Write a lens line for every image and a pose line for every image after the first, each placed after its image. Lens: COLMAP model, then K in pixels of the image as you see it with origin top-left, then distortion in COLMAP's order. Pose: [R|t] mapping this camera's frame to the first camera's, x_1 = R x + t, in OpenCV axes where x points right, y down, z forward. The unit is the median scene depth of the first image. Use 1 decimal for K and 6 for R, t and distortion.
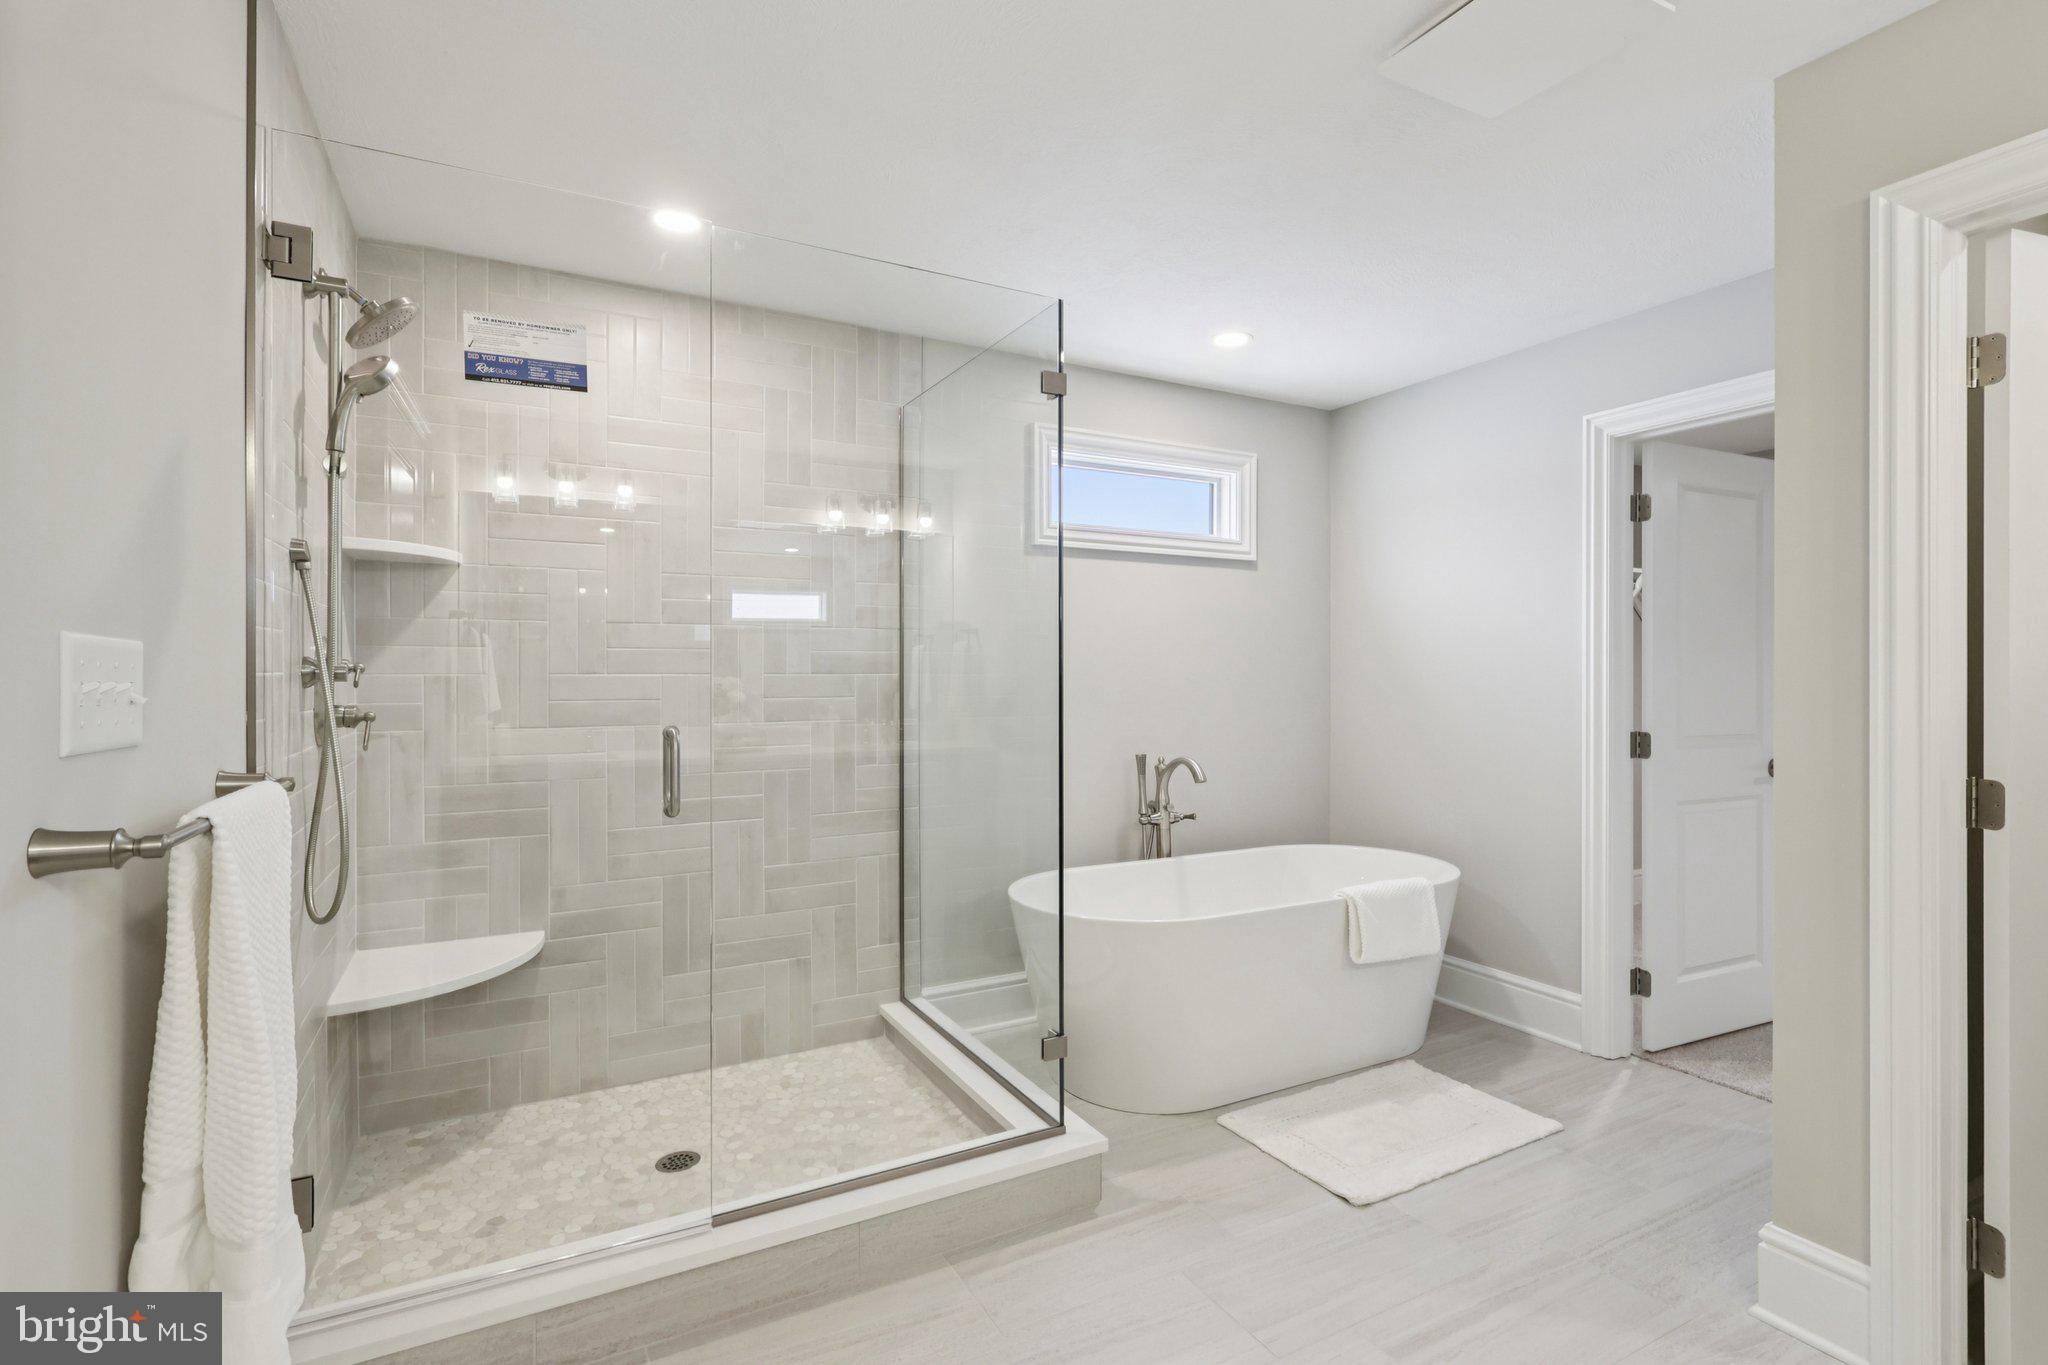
lens RADIAL K [[951.9, 0, 1034.7], [0, 951.9, 678.1], [0, 0, 1]] dist [0.000454, -0.000128]
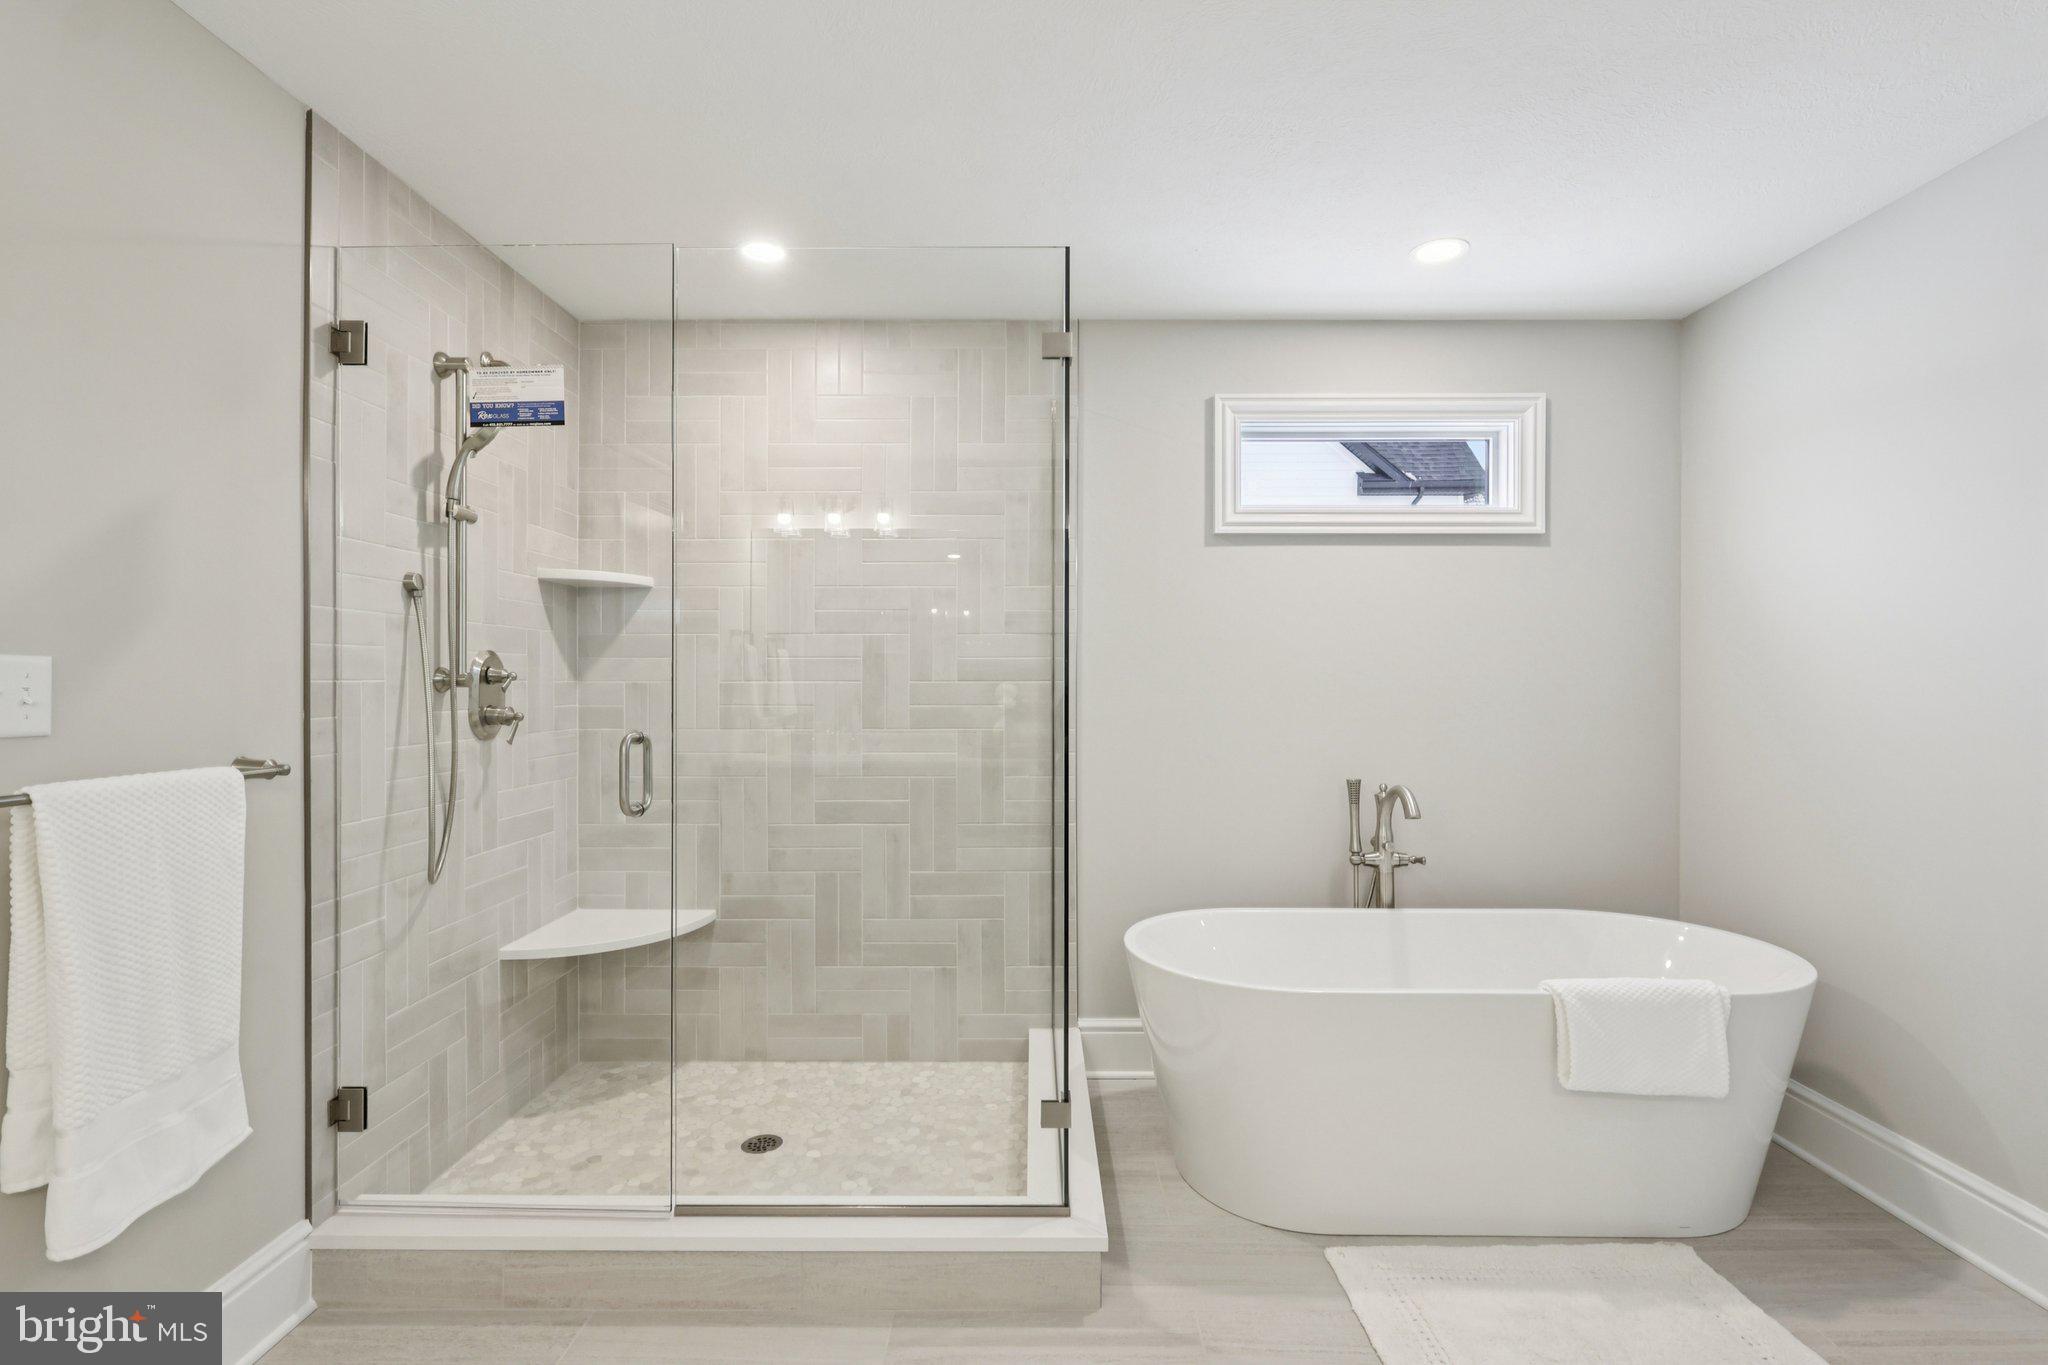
lens RADIAL K [[951.9, 0, 1025.0], [0, 951.9, 683.9], [0, 0, 1]] dist [0.000454, -0.000128]
pose [[0.877960, 0.002369, -0.478729, 0.328642], [-0.002889, 0.999996, -0.000349, -0.001707], [0.478726, 0.001690, 0.877963, 0.182346]]
